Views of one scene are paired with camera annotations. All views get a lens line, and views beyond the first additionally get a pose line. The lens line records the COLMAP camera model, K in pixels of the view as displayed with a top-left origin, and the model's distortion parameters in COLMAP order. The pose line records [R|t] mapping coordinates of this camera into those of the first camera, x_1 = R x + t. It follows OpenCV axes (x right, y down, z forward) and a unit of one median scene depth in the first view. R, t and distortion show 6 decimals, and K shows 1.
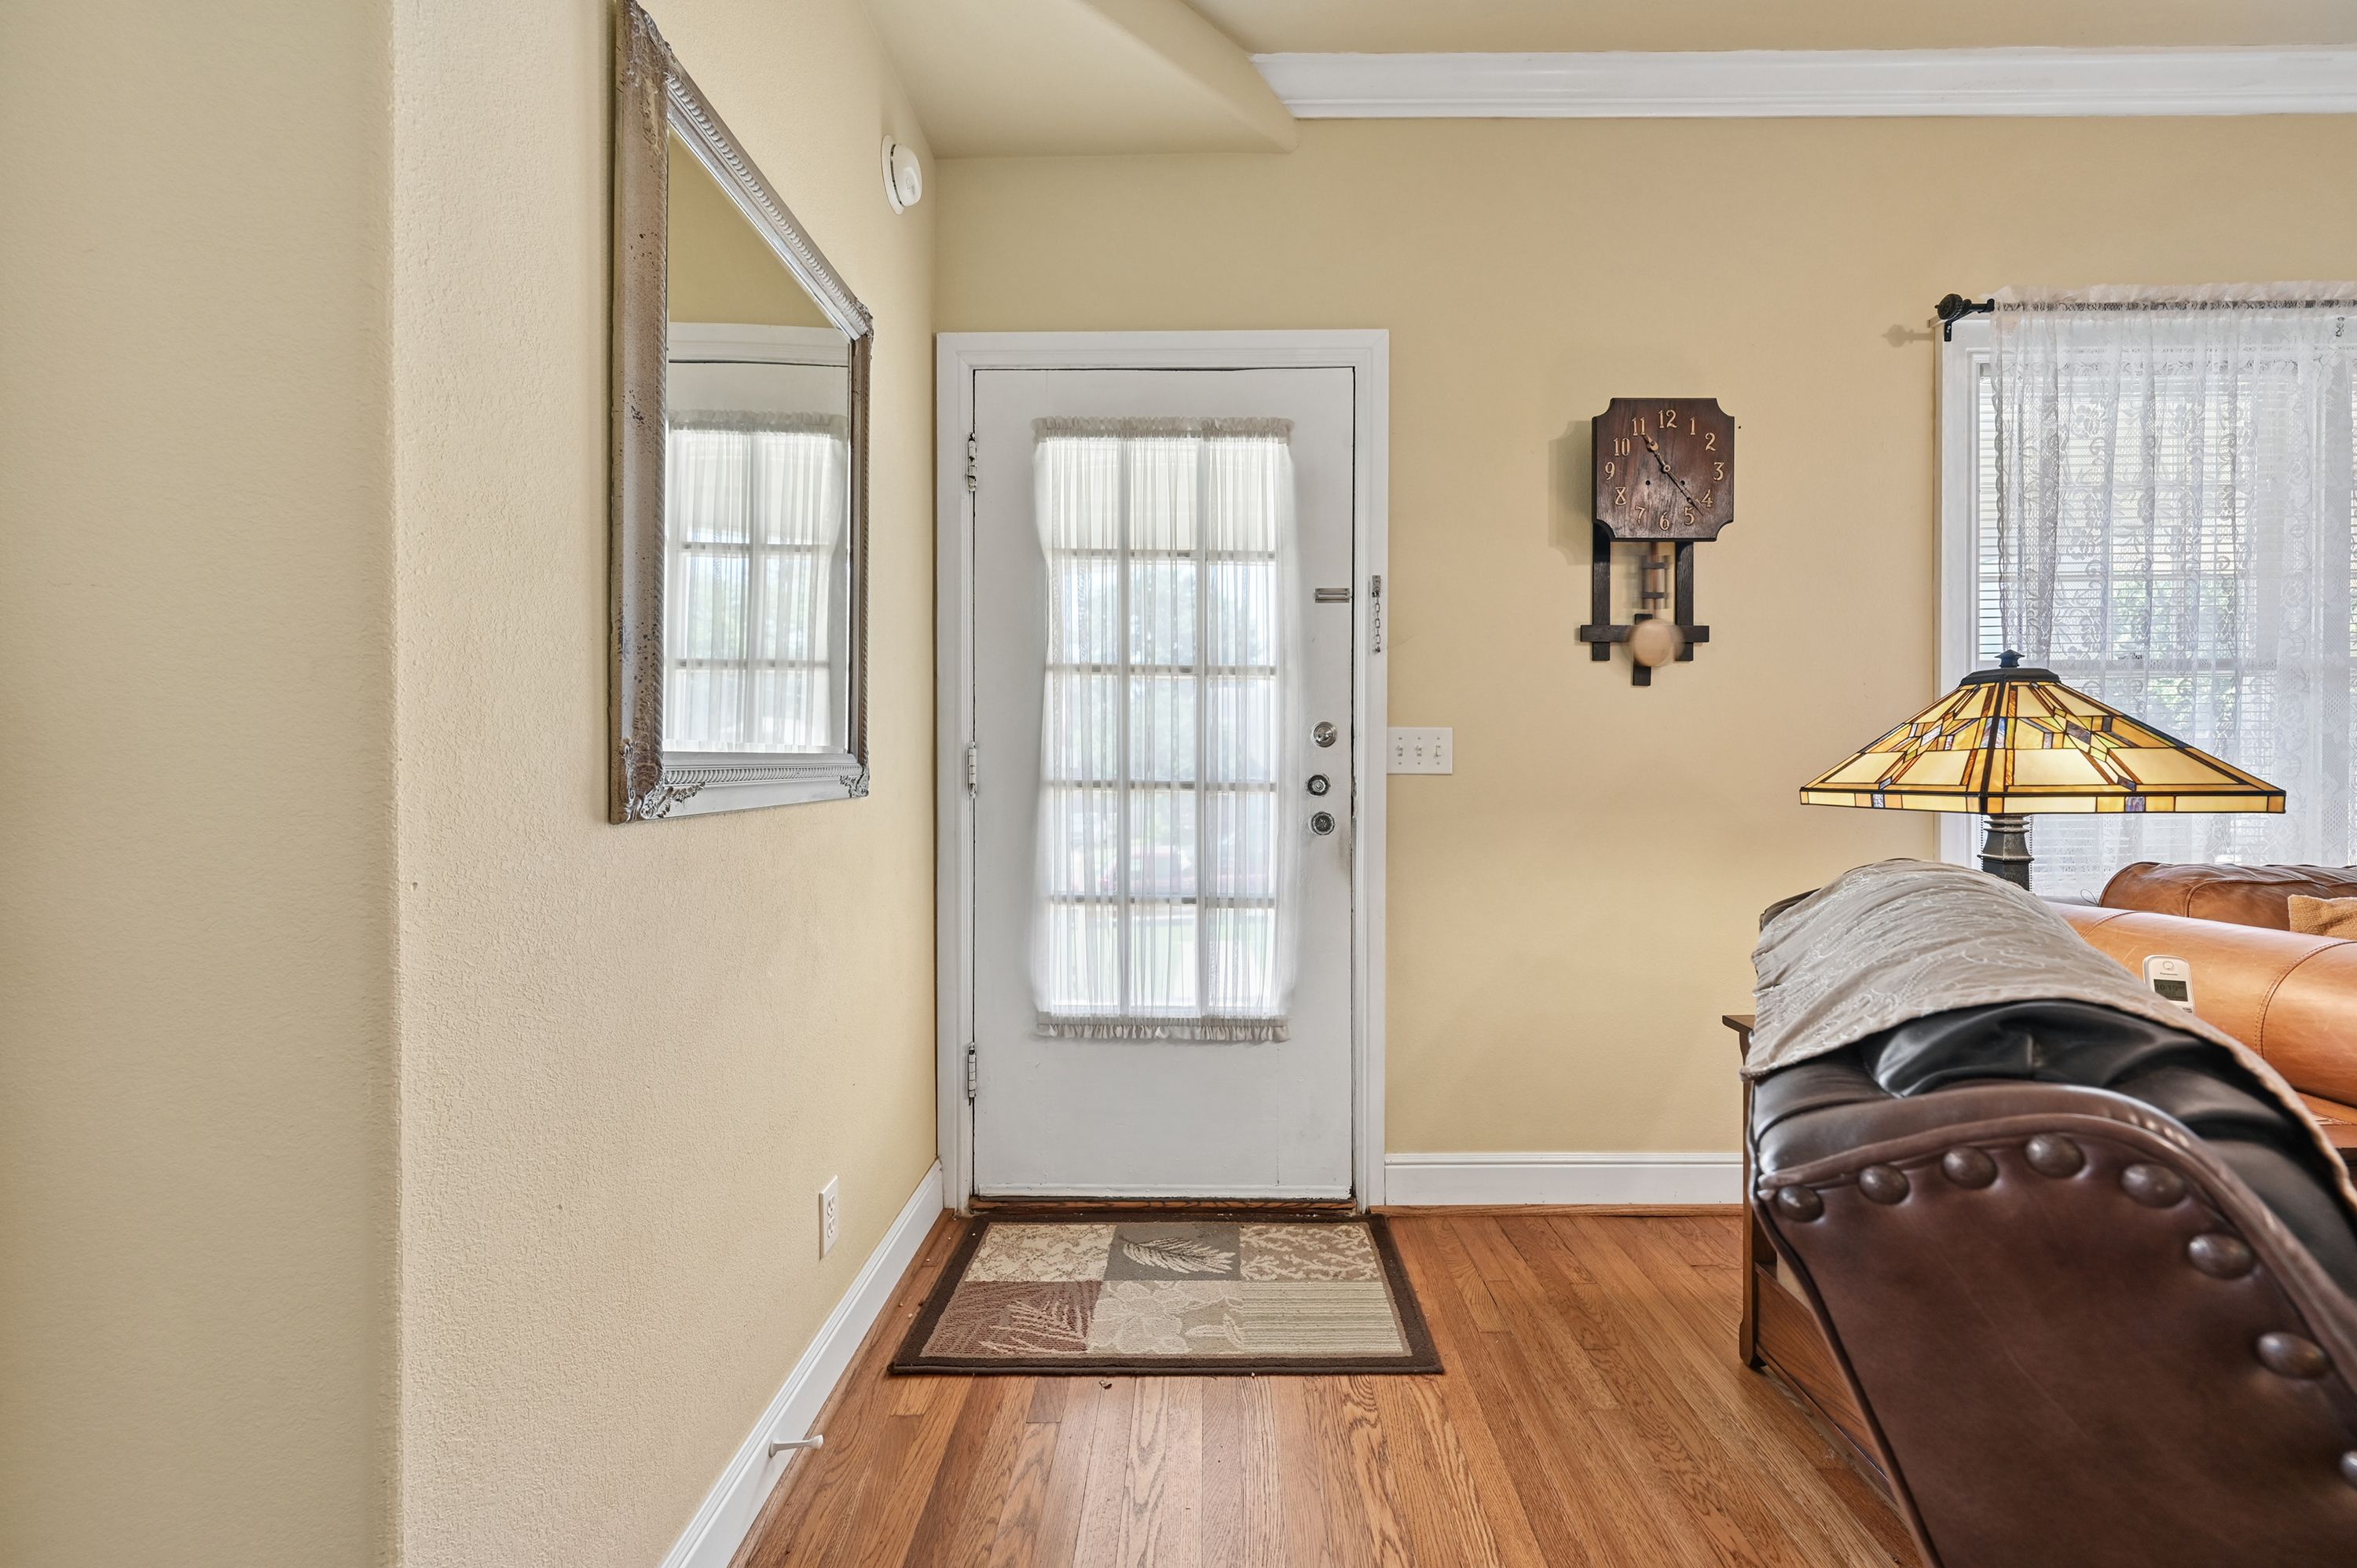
lens RADIAL K [[948.5, 0, 1226.4], [0, 948.5, 769.5], [0, 0, 1]] dist [0.000575, 0.000642]
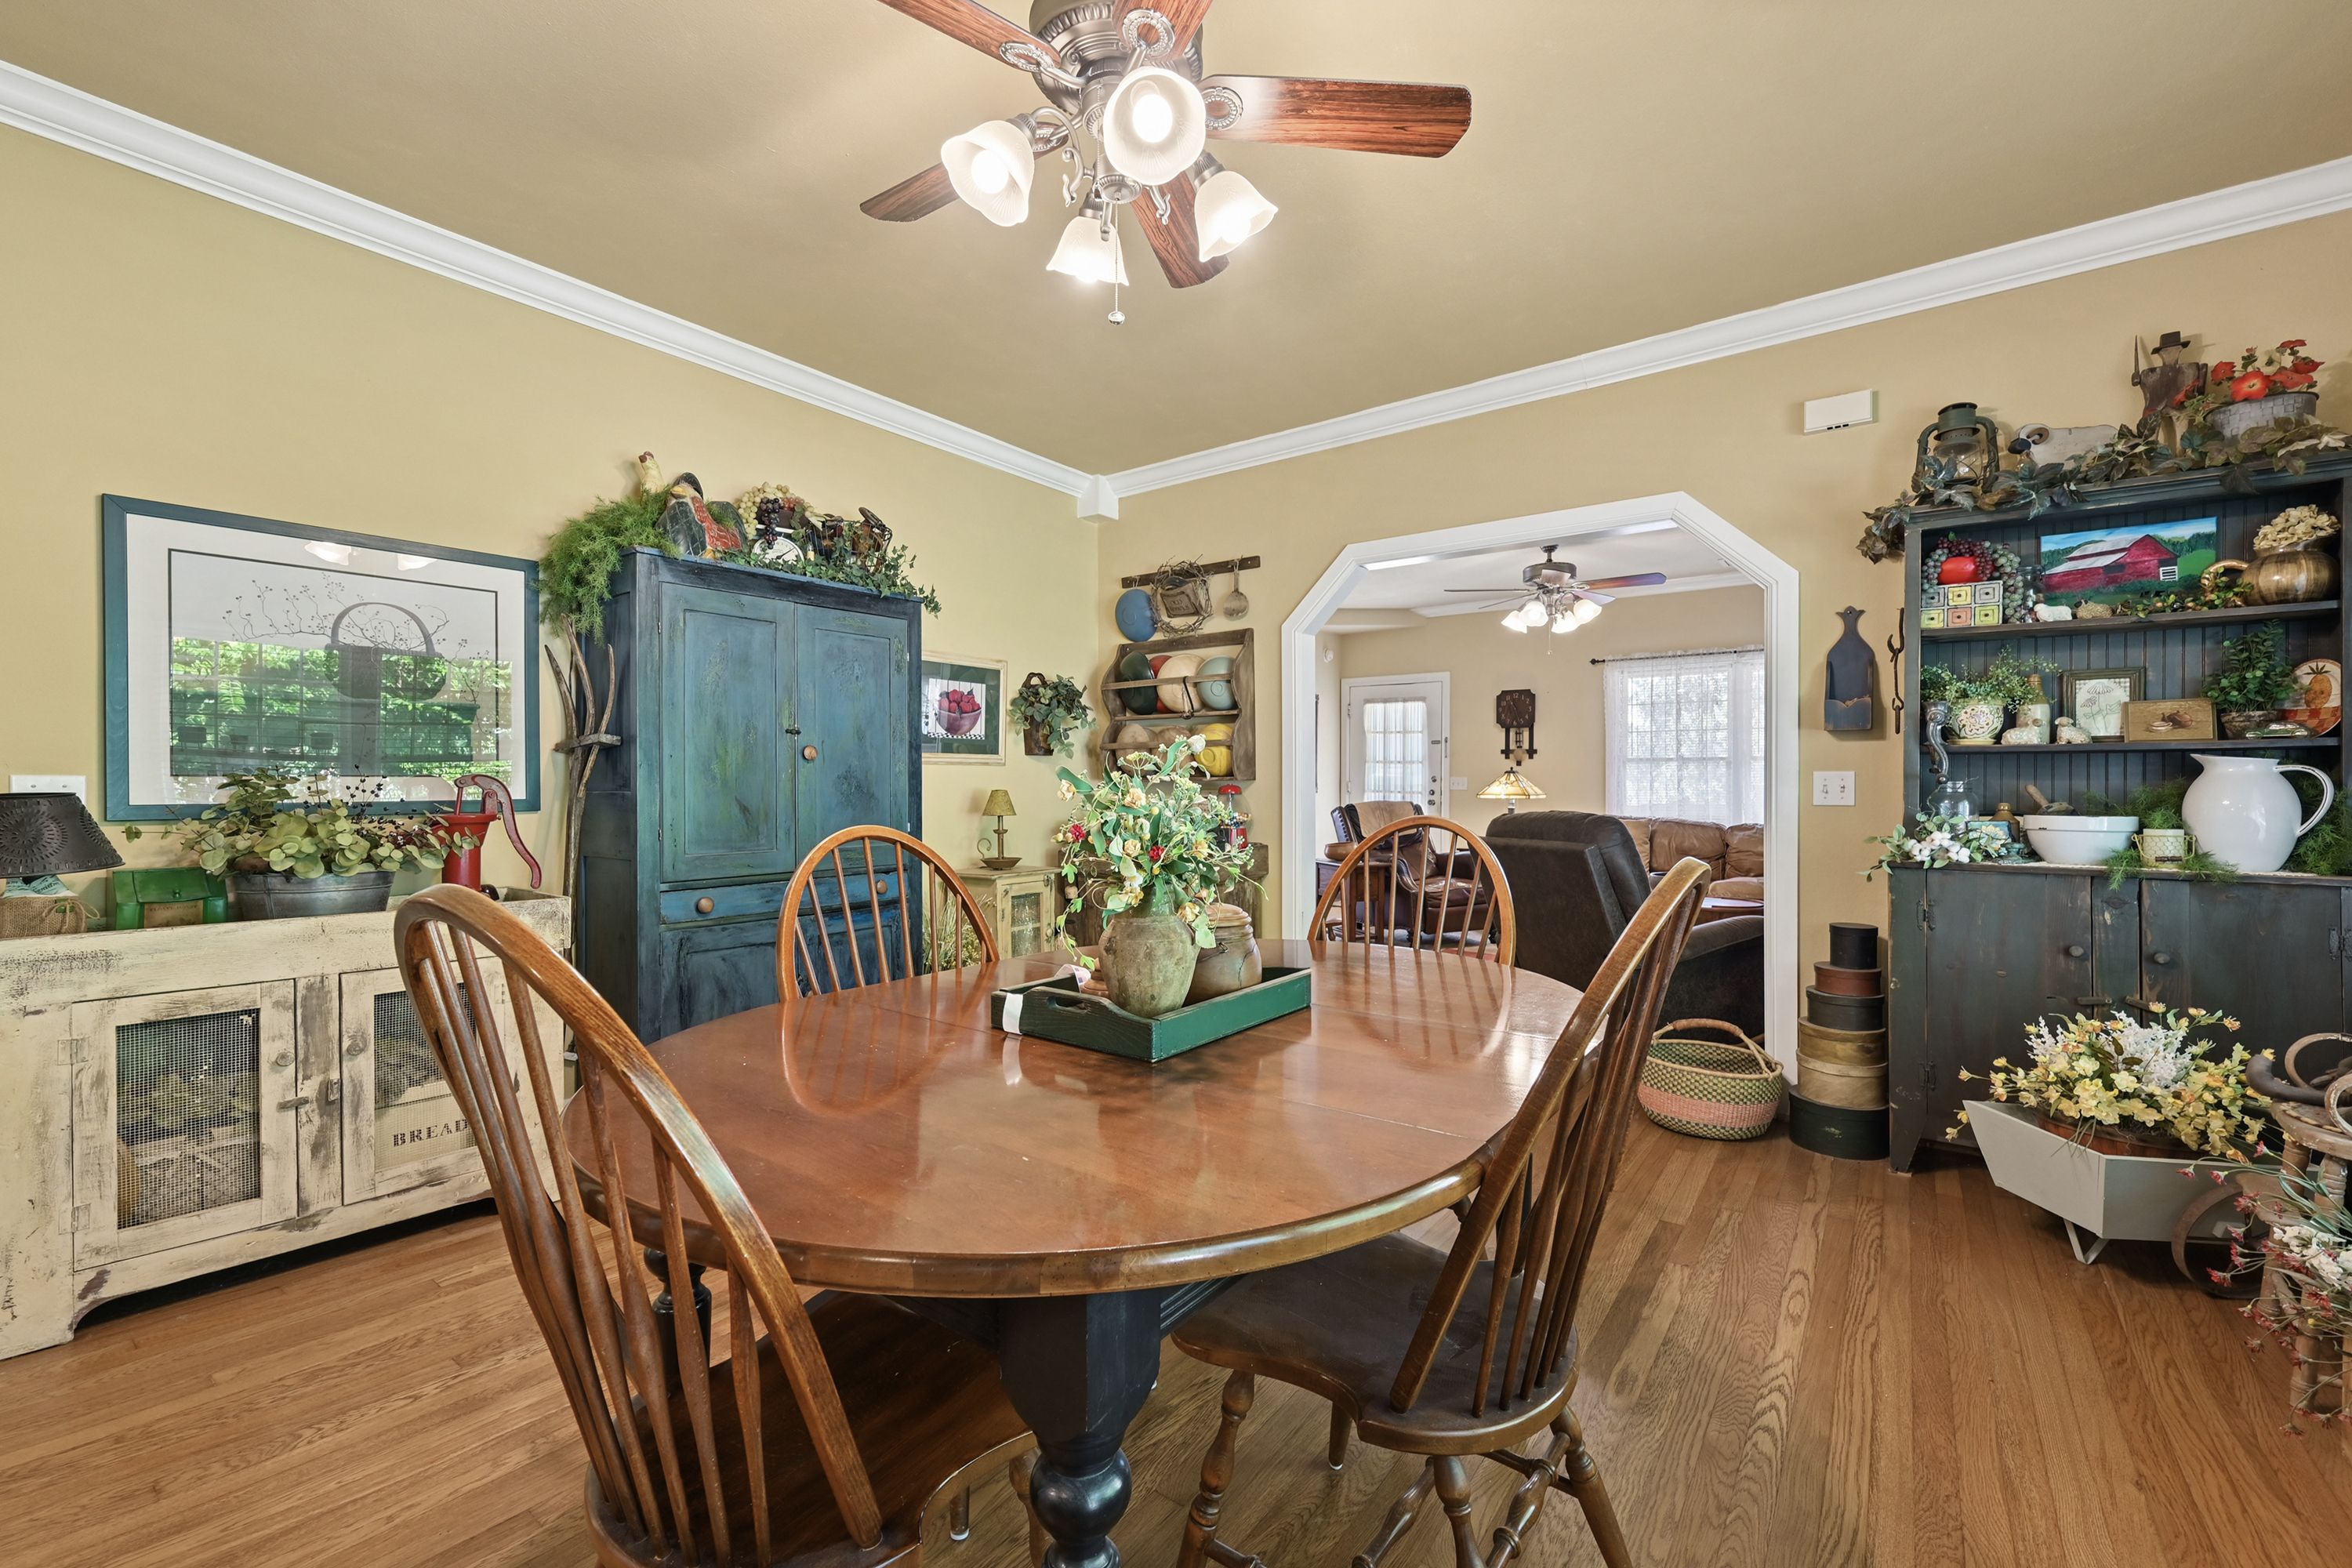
lens RADIAL K [[954.3, 0, 1191.6], [0, 954.3, 778.1], [0, 0, 1]] dist [-0.007239, 0.001464]
pose [[0.804299, 0.006324, -0.594191, 1.683930], [-0.005335, 0.999980, 0.003421, -0.052290], [0.594201, 0.000419, 0.804317, -2.792787]]
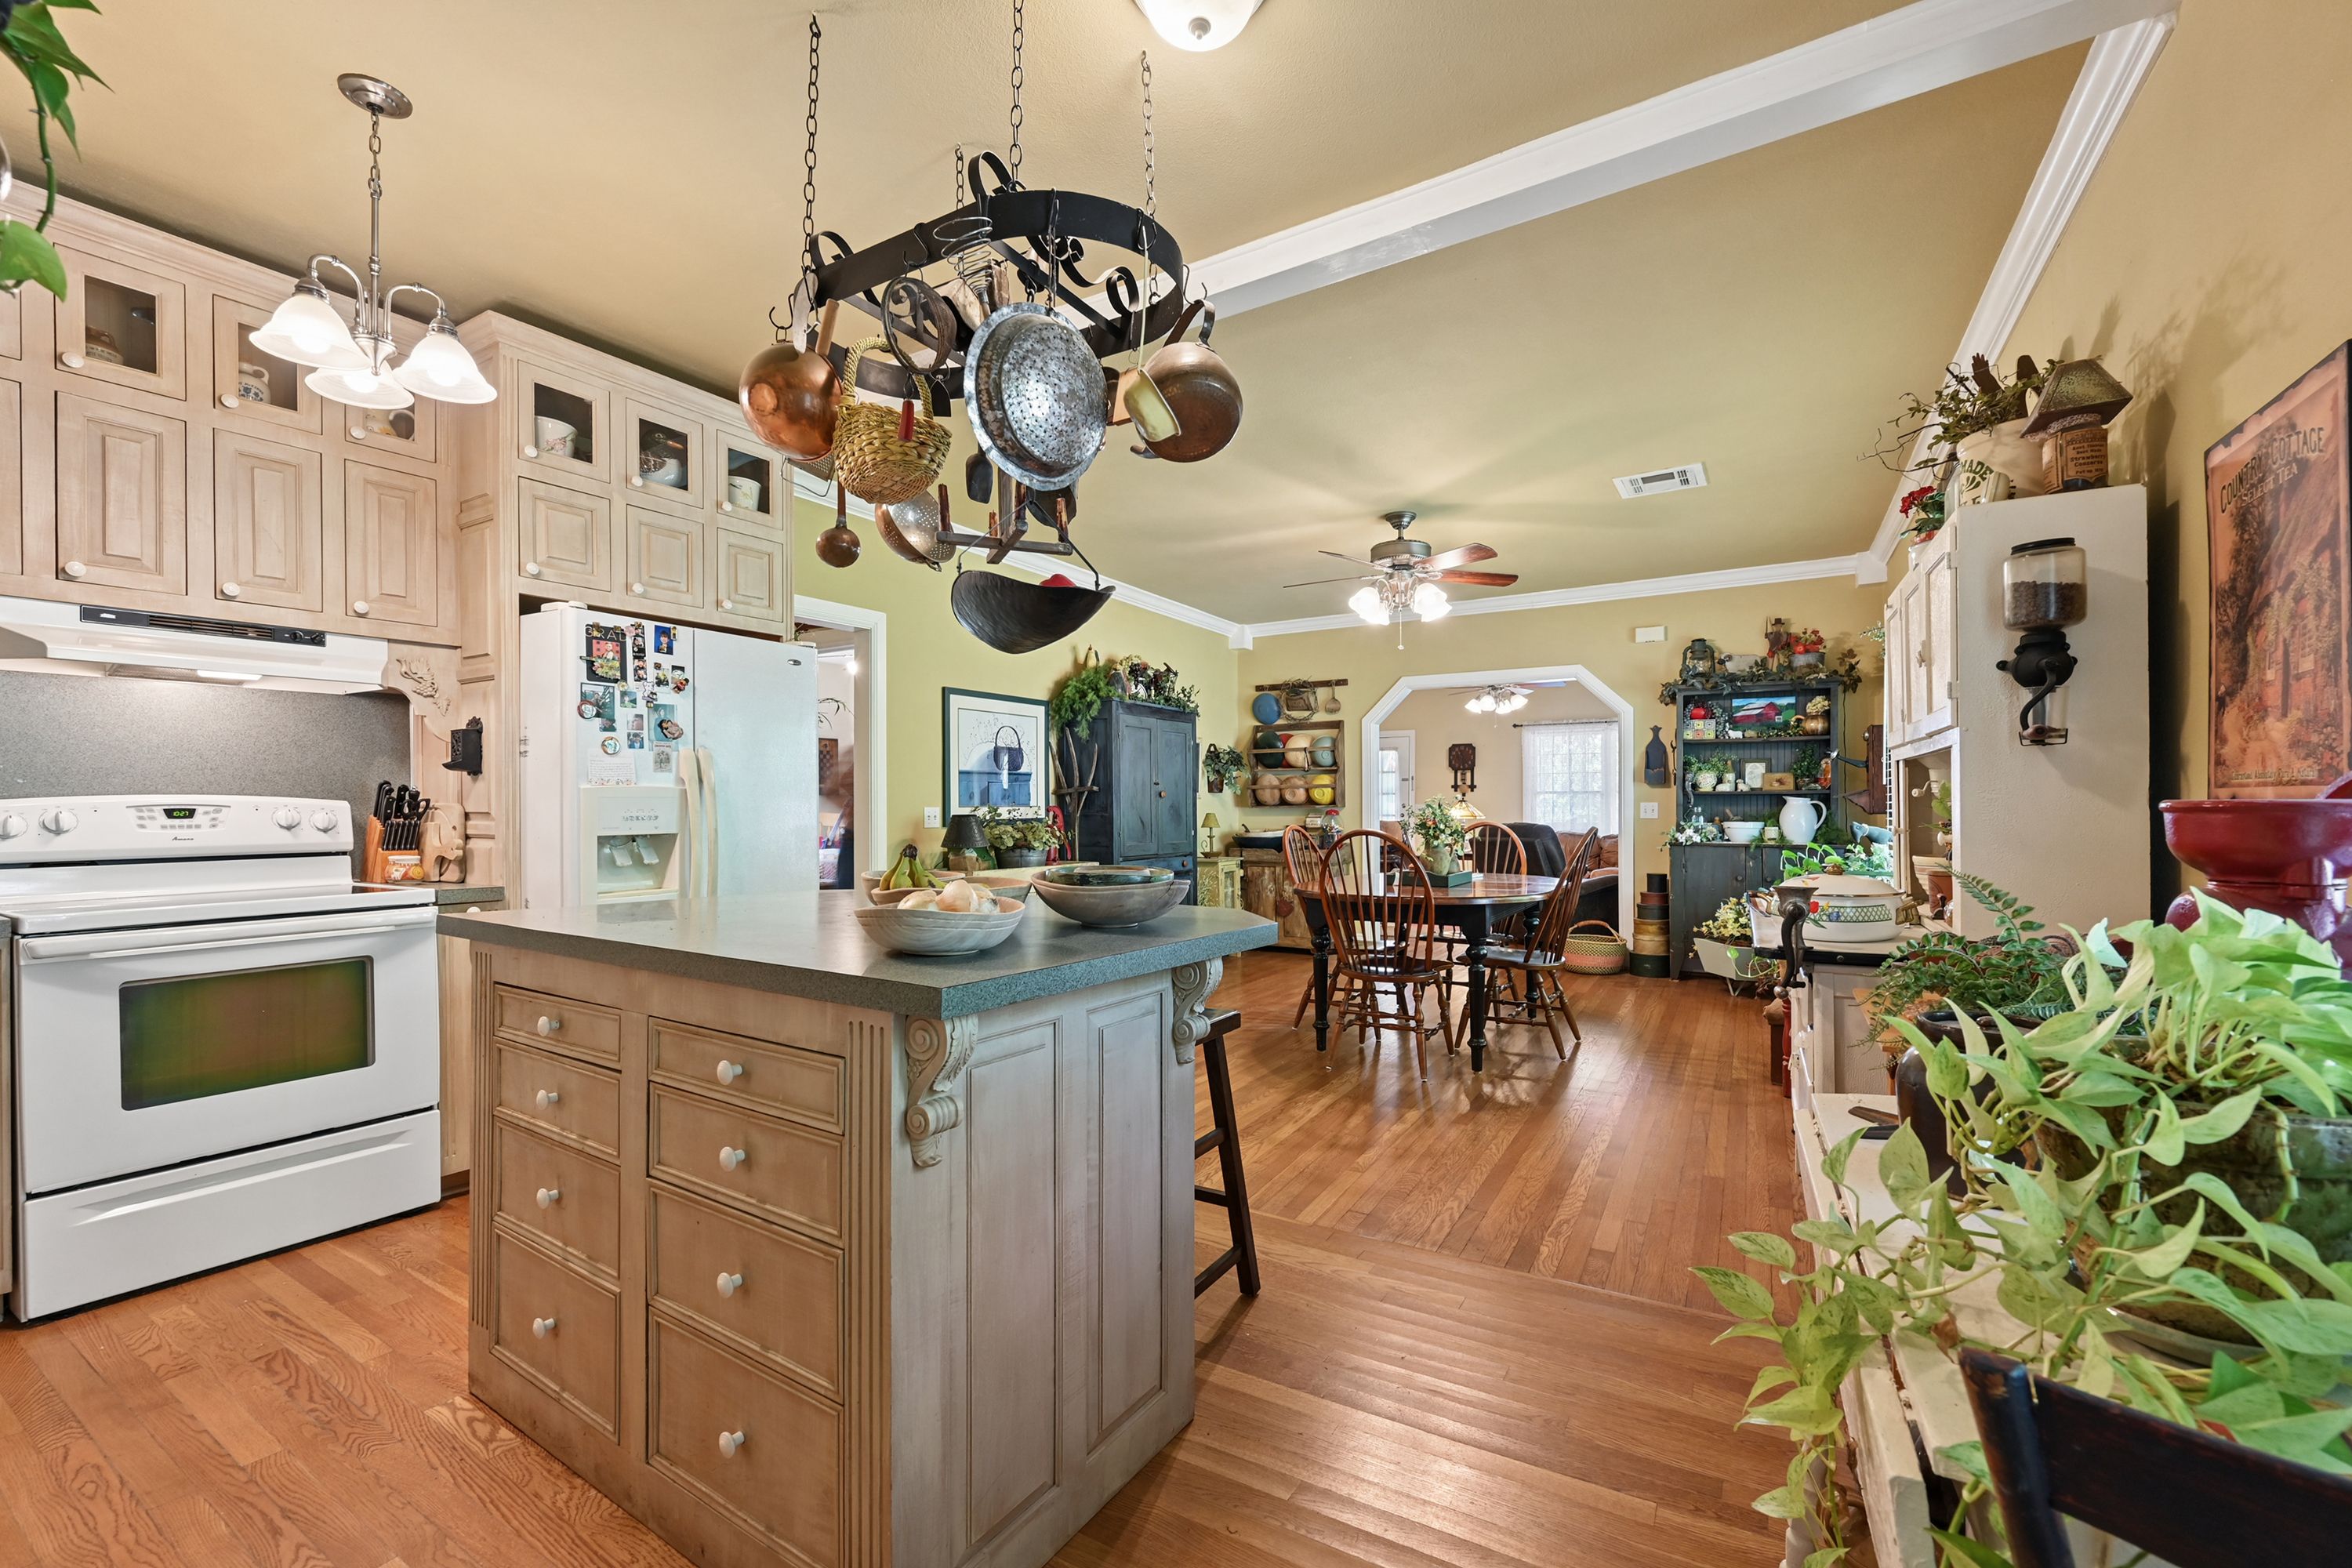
lens RADIAL K [[954.3, 0, 1203.3], [0, 954.3, 797.7], [0, 0, 1]] dist [-0.007239, 0.001464]
pose [[0.867904, 0.001713, -0.496729, 1.888851], [-0.003969, 0.999986, -0.003487, -0.062657], [0.496716, 0.004998, 0.867899, -4.430263]]
